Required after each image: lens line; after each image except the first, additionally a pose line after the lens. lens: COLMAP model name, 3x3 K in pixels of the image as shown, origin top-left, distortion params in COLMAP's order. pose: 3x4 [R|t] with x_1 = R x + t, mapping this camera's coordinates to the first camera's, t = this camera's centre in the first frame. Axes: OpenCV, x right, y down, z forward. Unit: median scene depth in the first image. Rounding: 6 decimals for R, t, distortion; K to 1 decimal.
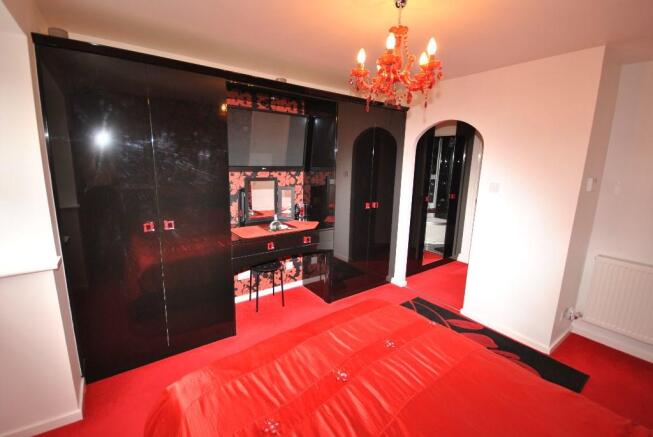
lens RADIAL K [[282.4, 0, 323.9], [0, 282.4, 218.3], [0, 0, 1]] dist [-0.010272, 0.000586]
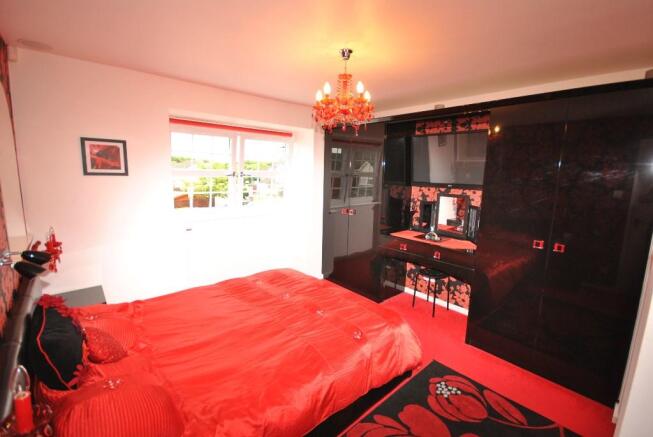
lens RADIAL K [[282.4, 0, 323.9], [0, 282.4, 218.3], [0, 0, 1]] dist [-0.010272, 0.000586]
pose [[0.090809, 0.140860, -0.985856, 0.841920], [-0.224783, 0.967298, 0.117503, -0.075392], [0.970168, 0.210934, 0.119502, 0.440376]]
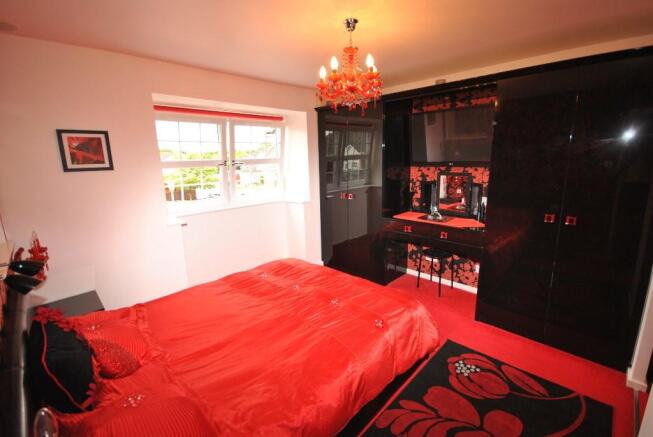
lens RADIAL K [[282.4, 0, 323.9], [0, 282.4, 218.3], [0, 0, 1]] dist [-0.010272, 0.000586]
pose [[0.153115, 0.184105, -0.970907, 0.797555], [-0.175822, 0.971892, 0.156564, -0.060651], [0.972442, 0.146734, 0.181181, 0.382377]]
